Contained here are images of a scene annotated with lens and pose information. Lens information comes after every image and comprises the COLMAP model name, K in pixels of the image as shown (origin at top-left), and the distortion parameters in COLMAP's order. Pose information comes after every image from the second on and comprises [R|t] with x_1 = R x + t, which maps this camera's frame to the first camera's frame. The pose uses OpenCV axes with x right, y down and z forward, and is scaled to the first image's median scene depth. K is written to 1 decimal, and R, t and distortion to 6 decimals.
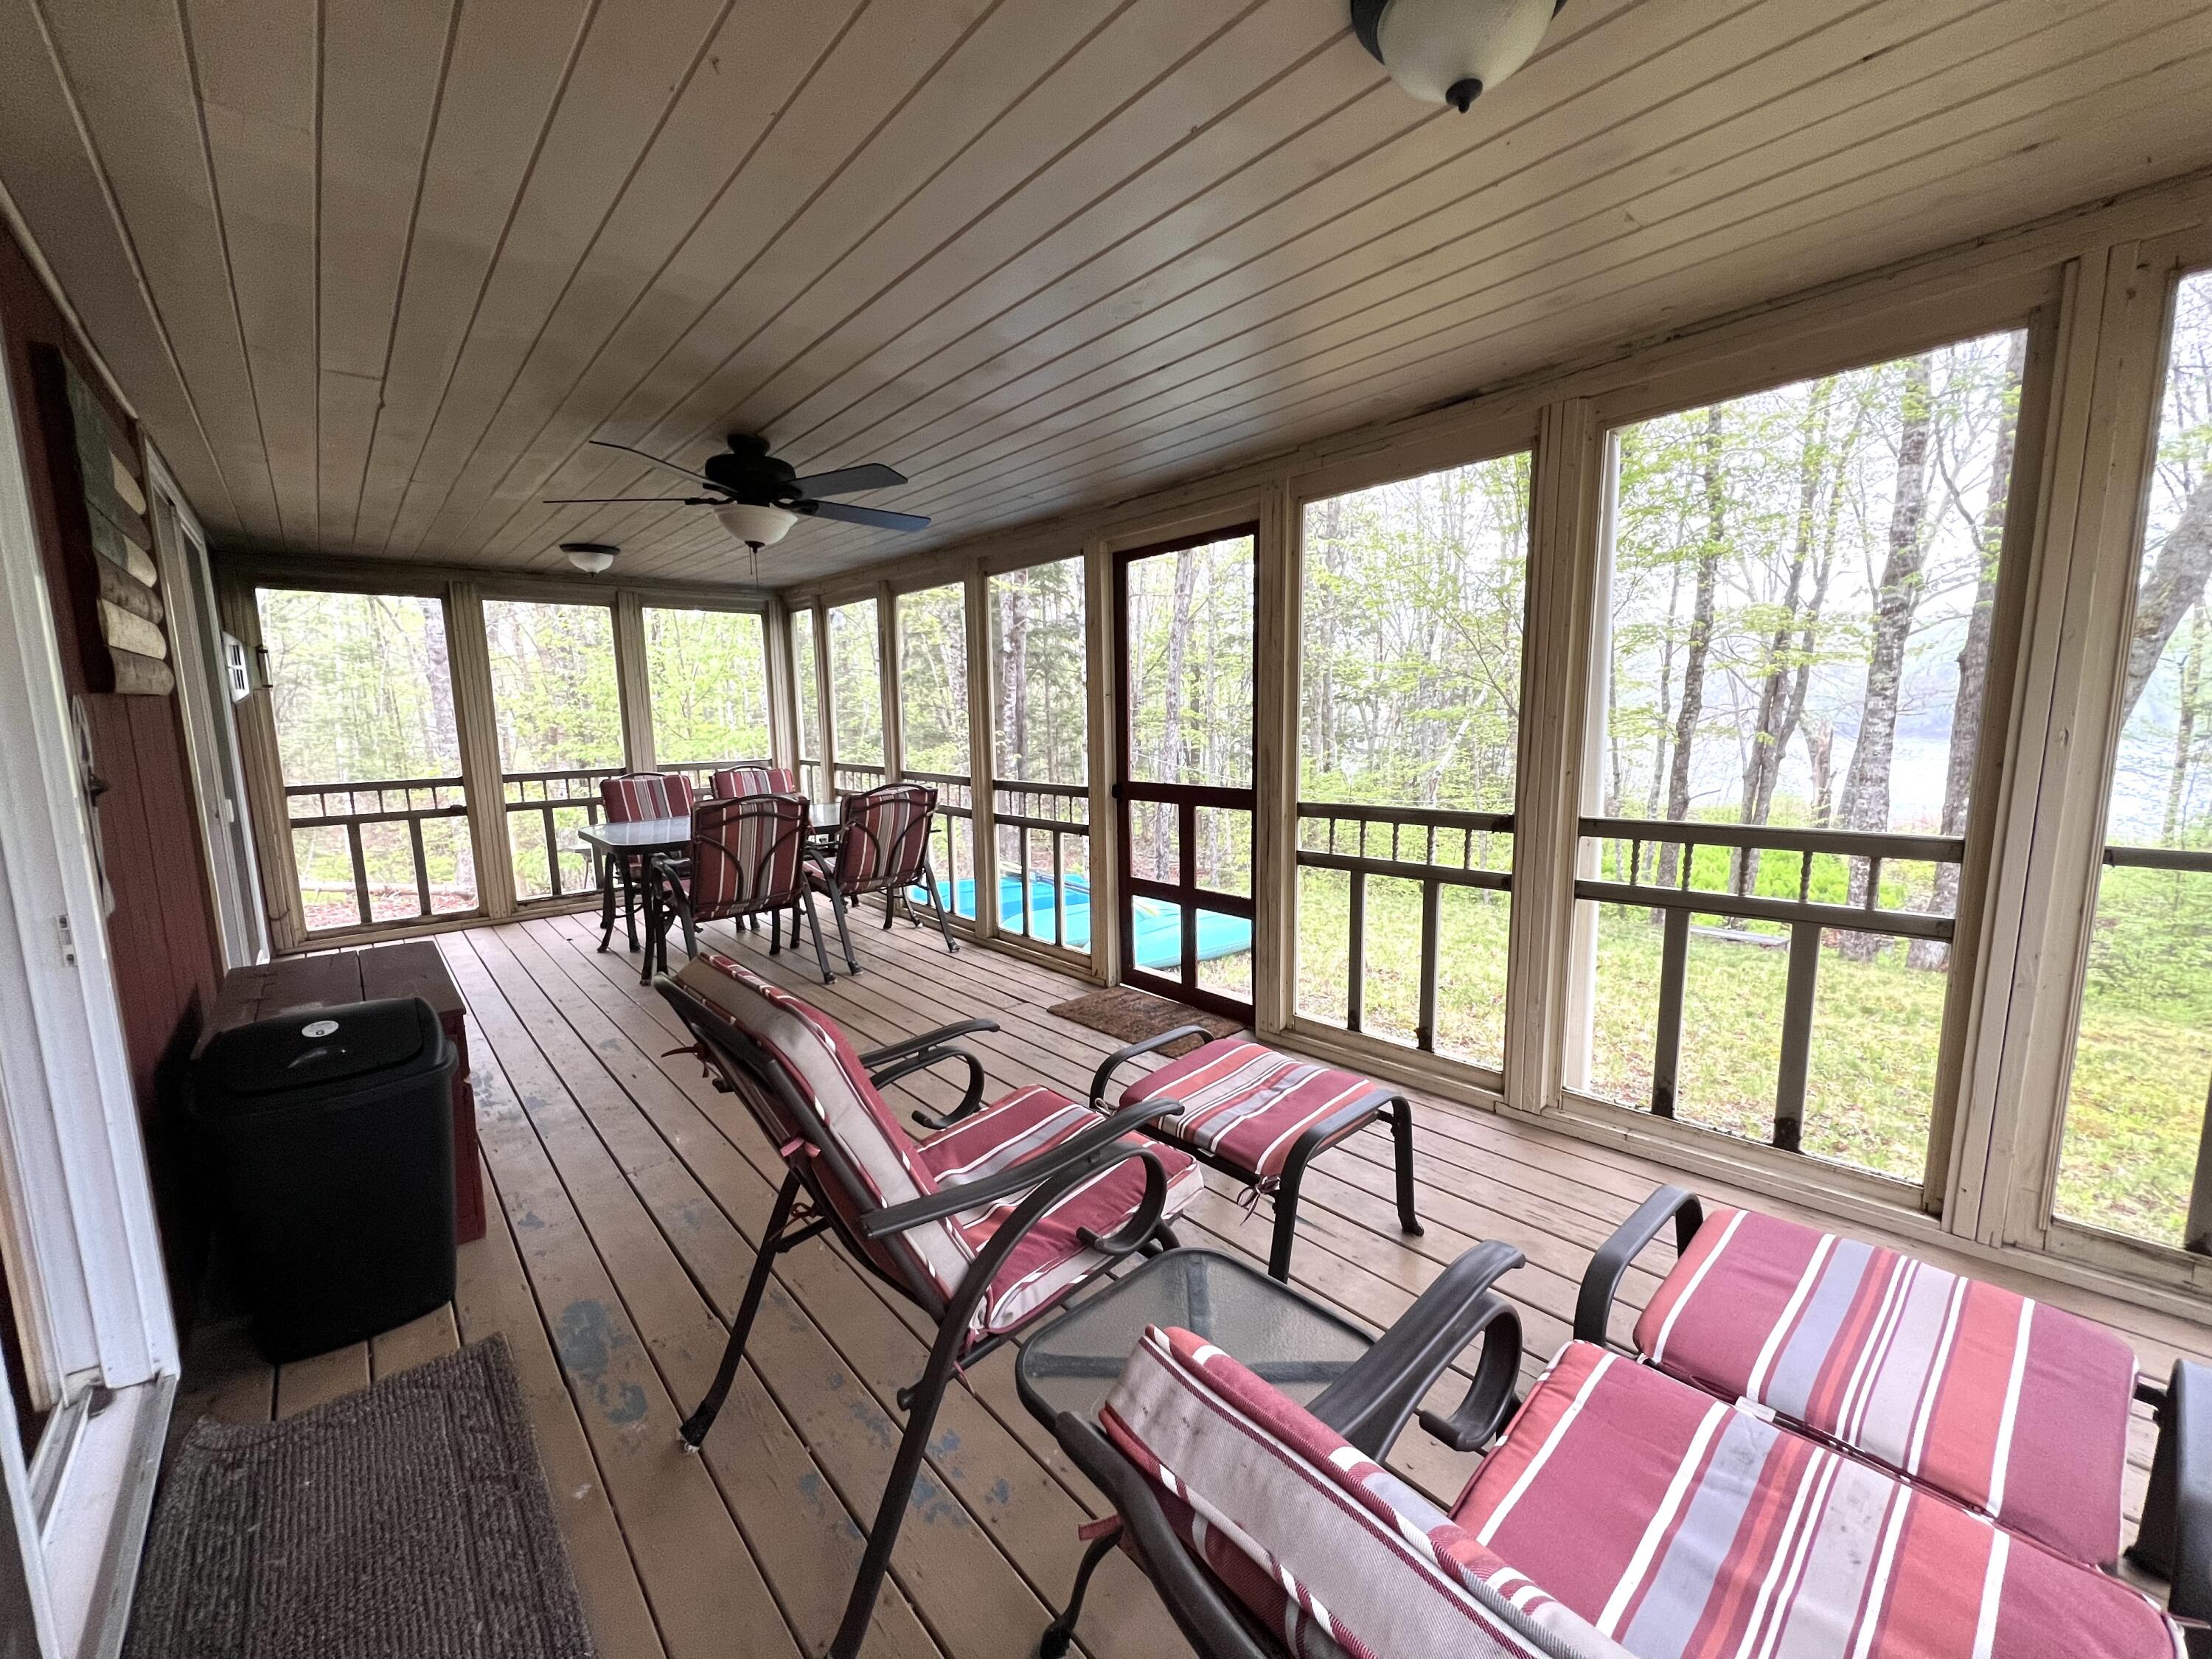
lens RADIAL K [[882.7, 0, 1115.0], [0, 882.7, 826.2], [0, 0, 1]] dist [-0.007215, 0.001760]
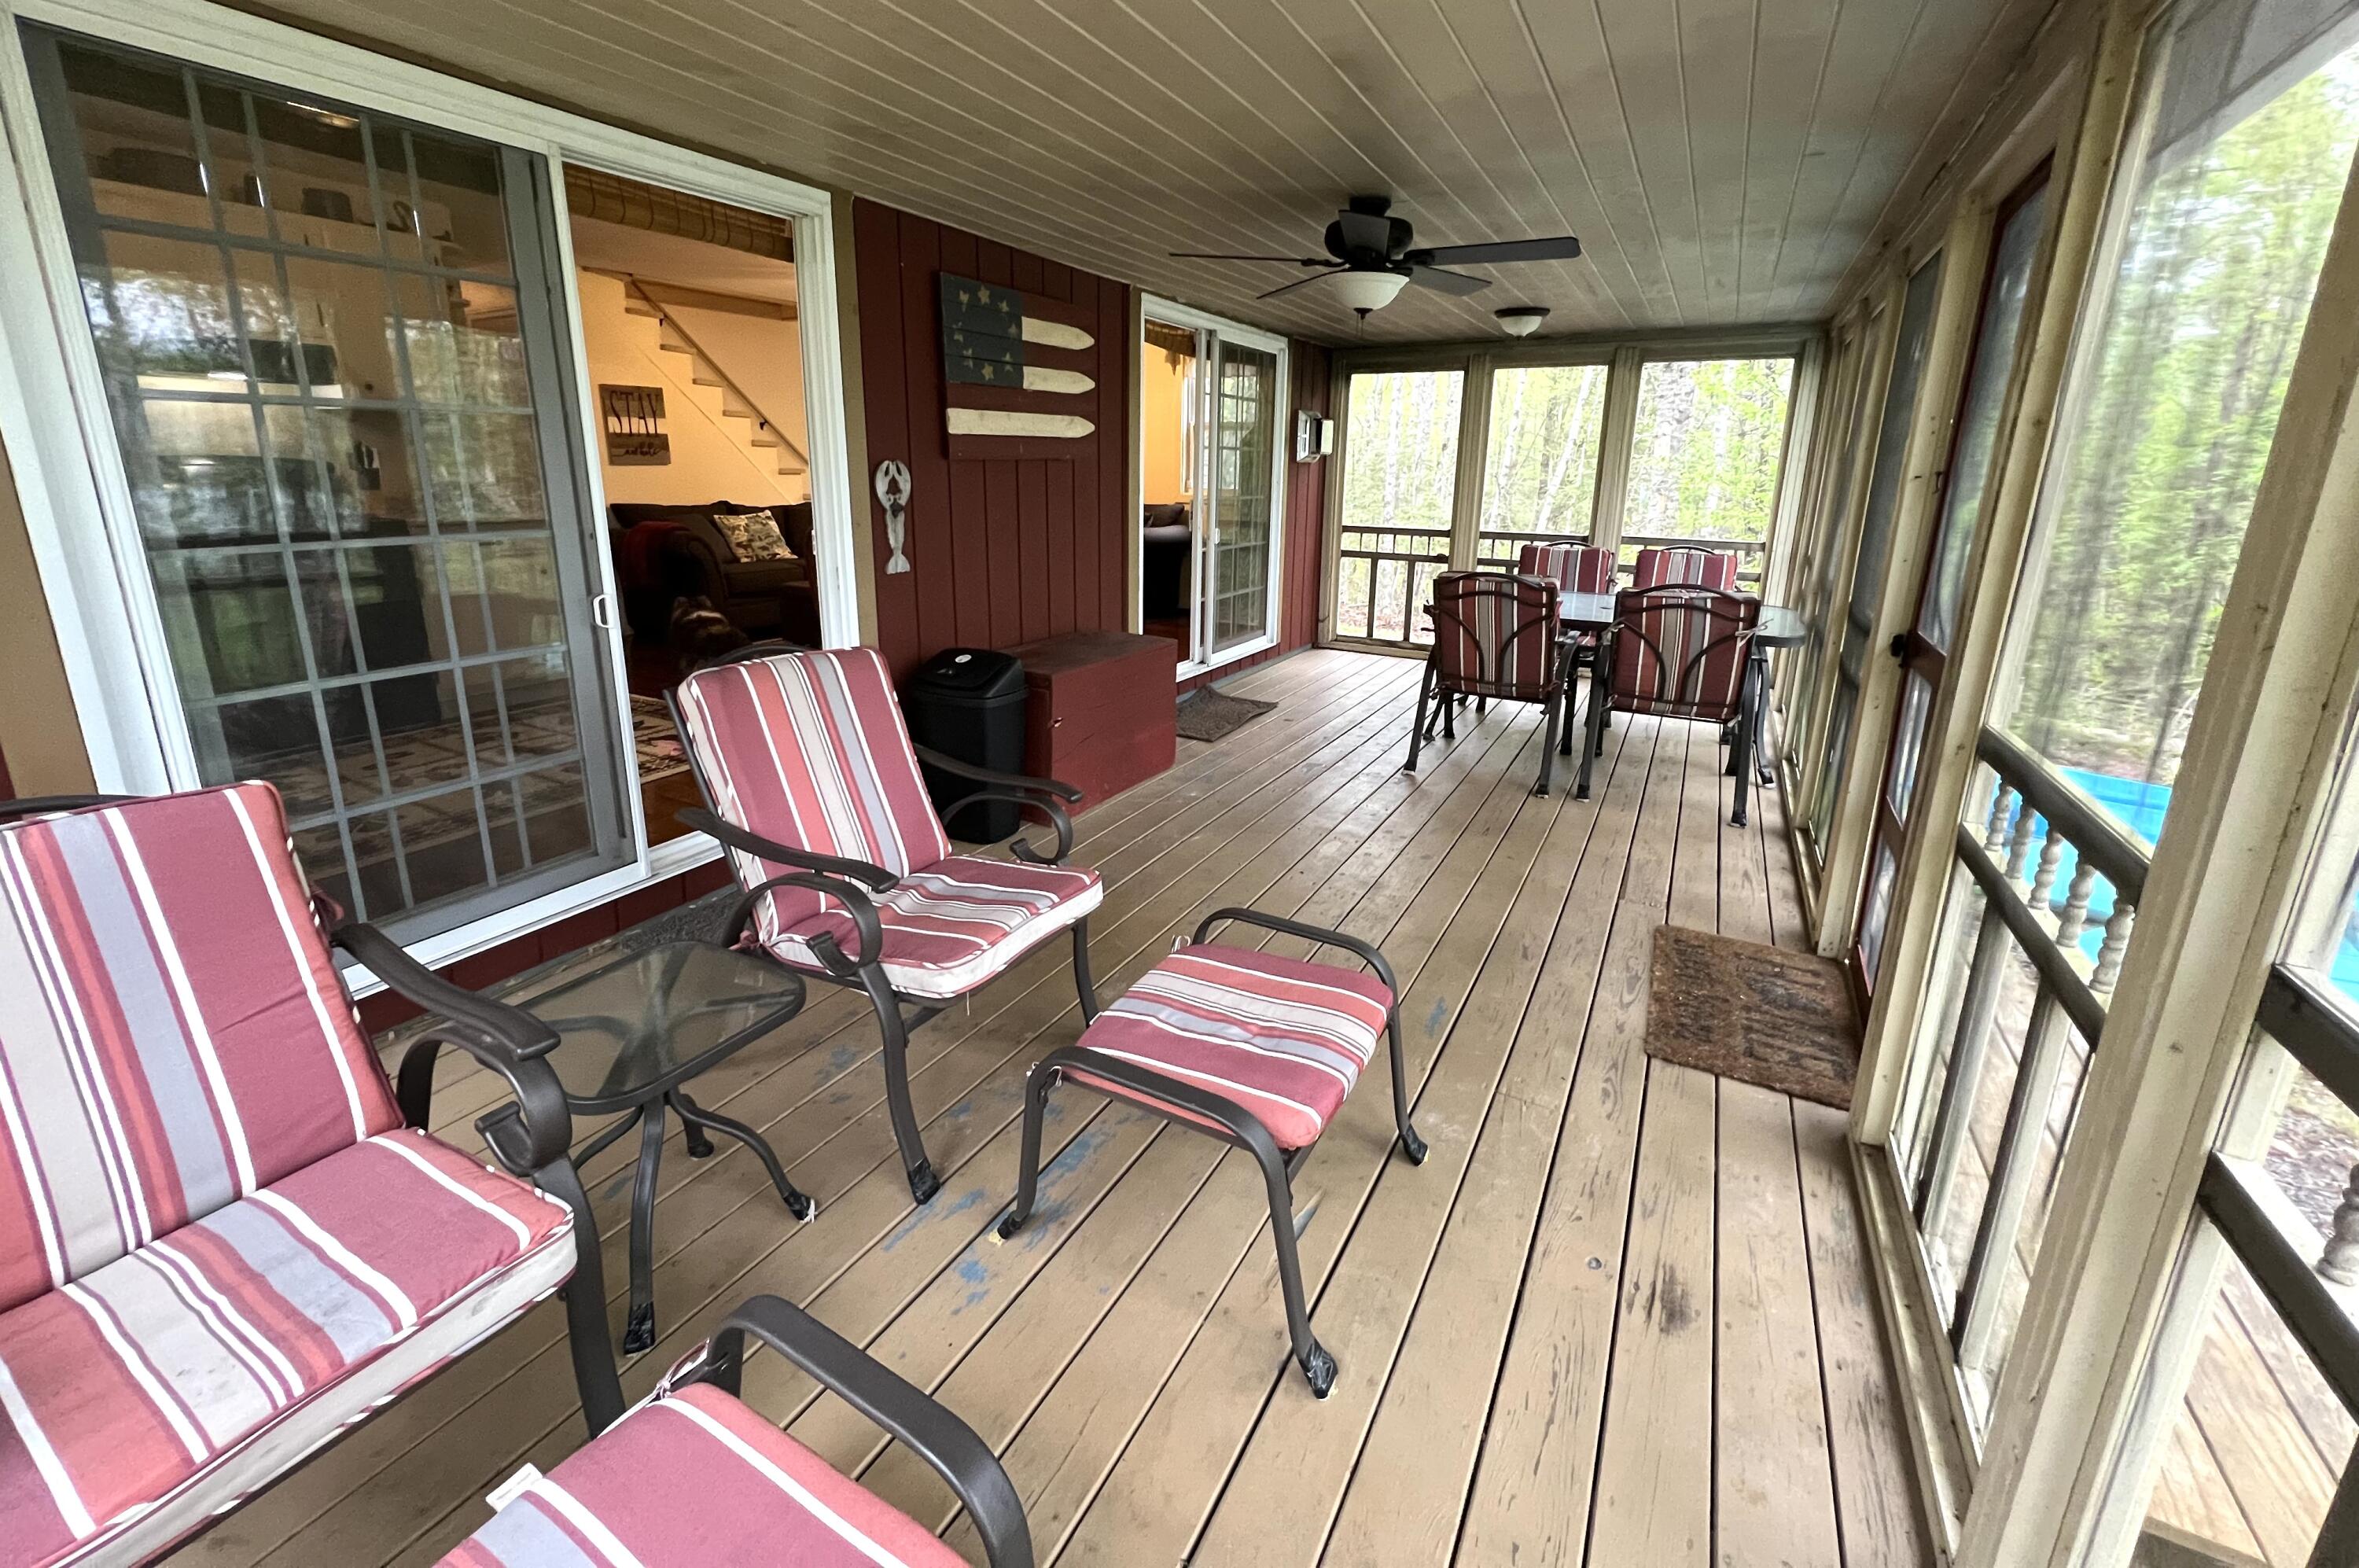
lens RADIAL K [[943.3, 0, 1185.0], [0, 943.3, 687.8], [0, 0, 1]] dist [-0.001068, -0.000103]
pose [[0.323457, 0.240973, -0.915045, 0.368555], [-0.150962, 0.967786, 0.201499, -0.059378], [0.934123, 0.072960, 0.349414, 0.299137]]
